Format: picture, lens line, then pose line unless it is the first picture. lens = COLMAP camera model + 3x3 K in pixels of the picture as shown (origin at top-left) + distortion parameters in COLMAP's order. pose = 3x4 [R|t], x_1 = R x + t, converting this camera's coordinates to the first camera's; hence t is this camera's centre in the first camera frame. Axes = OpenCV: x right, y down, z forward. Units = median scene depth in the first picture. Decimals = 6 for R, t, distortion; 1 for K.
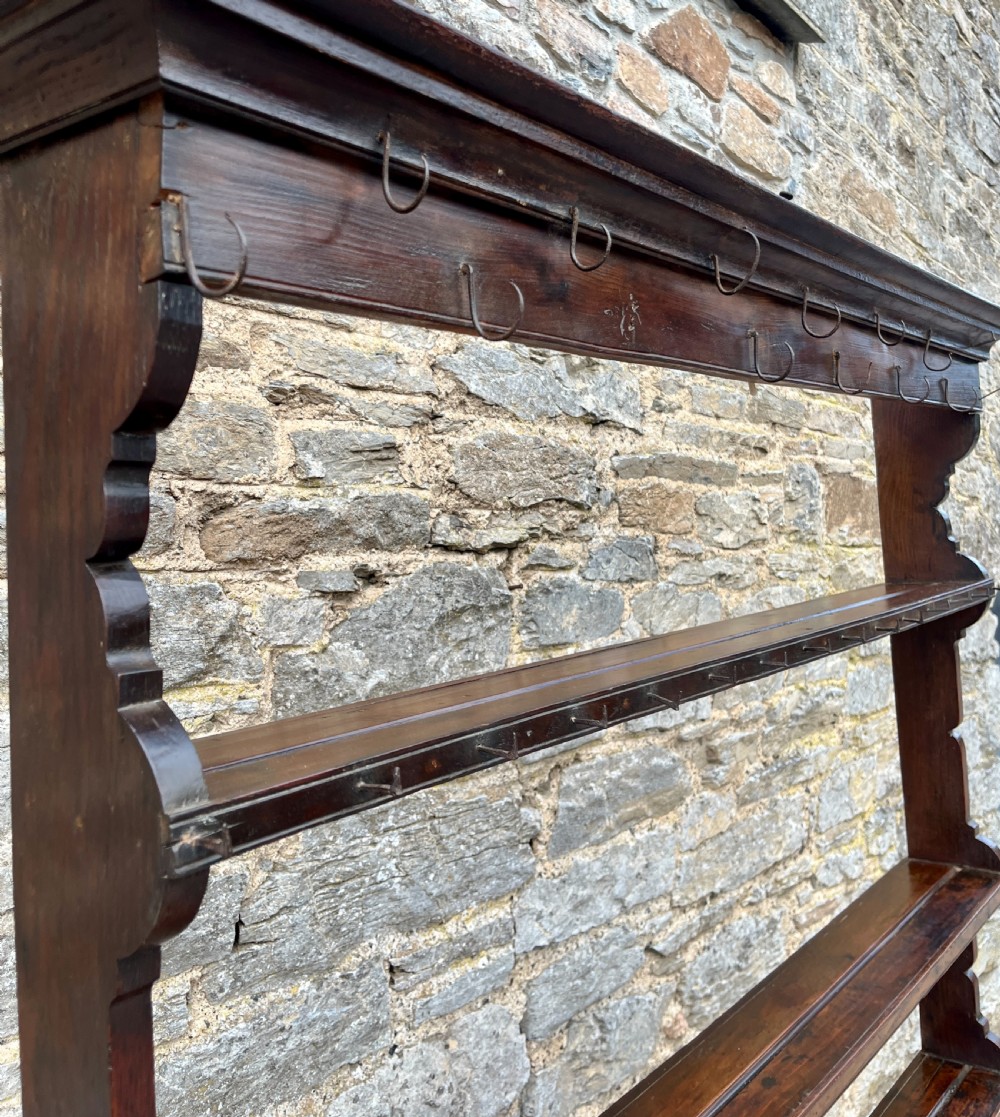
lens RADIAL K [[1031.6, 0, 494.6], [0, 1031.6, 464.2], [0, 0, 1]] dist [0.070025, -0.095312]
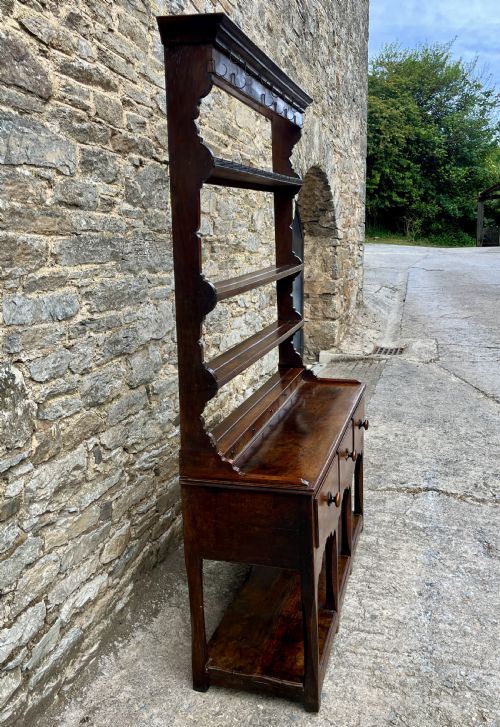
lens RADIAL K [[654.6, 0, 250.2], [0, 654.6, 333.0], [0, 0, 1]] dist [0.048907, -0.007737]
pose [[0.916843, -0.048597, 0.396279, -0.581268], [-0.031960, 0.980445, 0.194179, 0.194774], [-0.397967, -0.190697, 0.897361, -0.997830]]
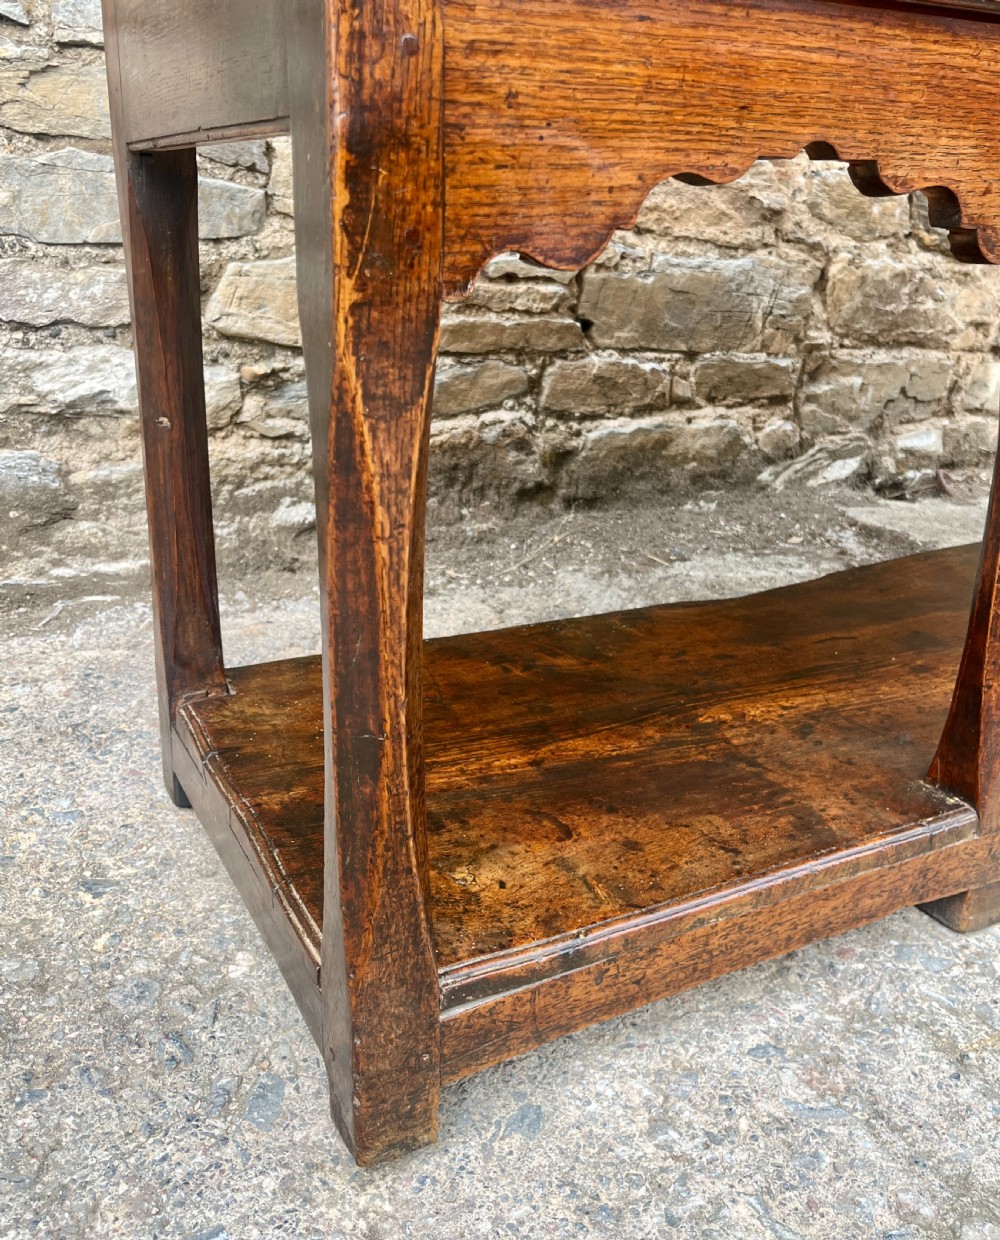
lens RADIAL K [[1126.9, 0, 470.3], [0, 1126.9, 555.3], [0, 0, 1]] dist [0.056757, -0.093088]
pose [[0.919442, 0.176845, -0.351216, 0.250299], [-0.038939, 0.929722, 0.366198, 0.982396], [0.391293, -0.323022, 0.861712, -0.128182]]
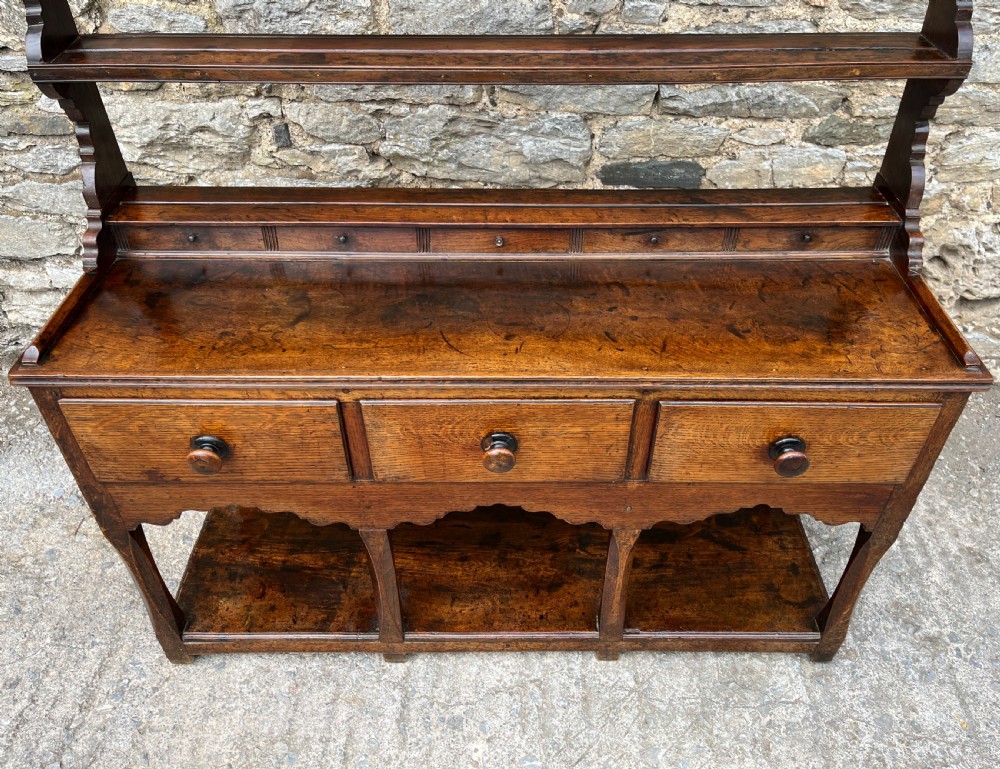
lens RADIAL K [[793.1, 0, 503.9], [0, 793.1, 379.9], [0, 0, 1]] dist [0.068736, -0.098334]
pose [[0.635618, 0.538212, -0.553459, 0.826123], [0.016842, 0.707075, 0.706938, 0.247464], [0.771820, -0.458664, 0.440365, 0.173916]]
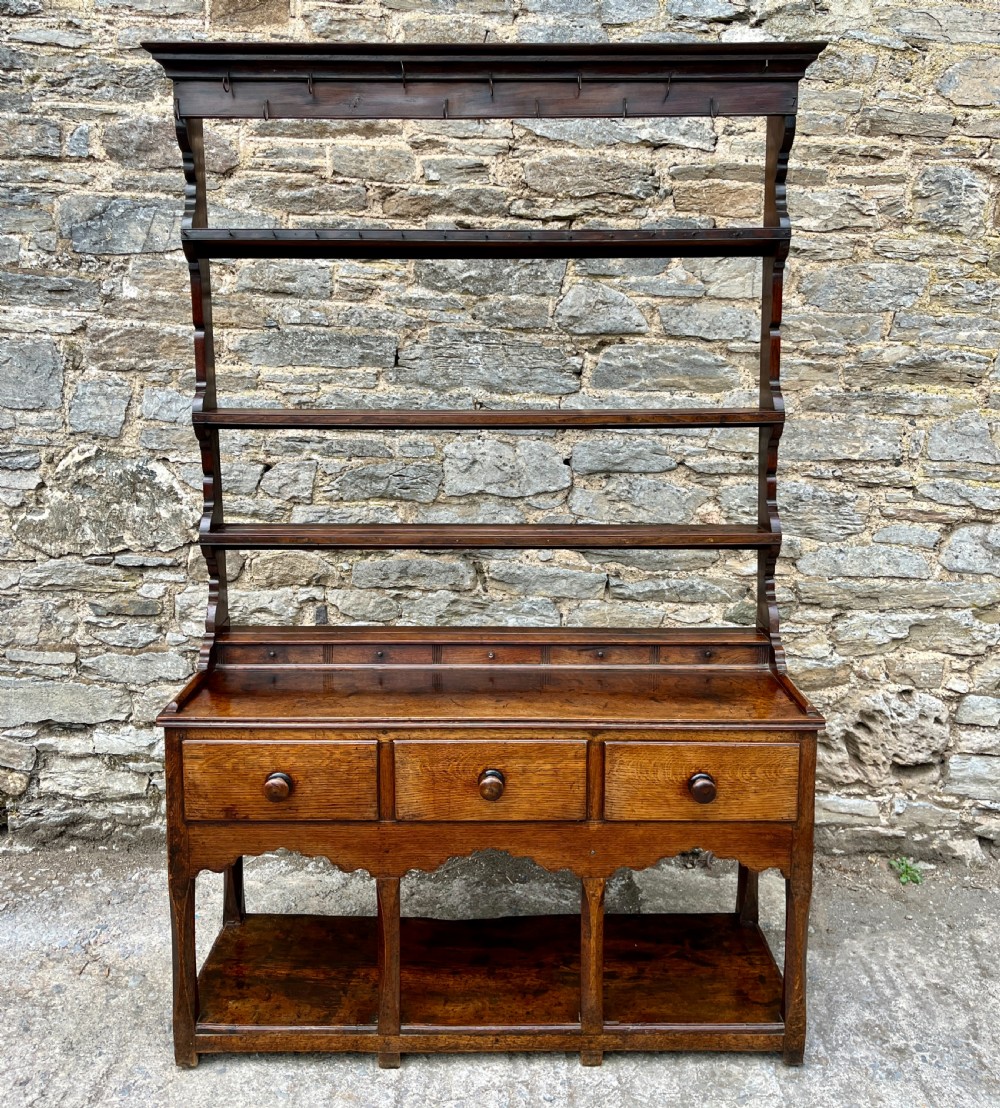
lens RADIAL K [[1023.3, 0, 494.6], [0, 1023.3, 460.4], [0, 0, 1]] dist [0.070025, -0.095312]
pose [[0.640527, 0.145157, -0.754092, 1.446087], [0.010348, 0.980252, 0.197481, 0.144708], [0.767866, -0.134296, 0.626376, -0.352125]]
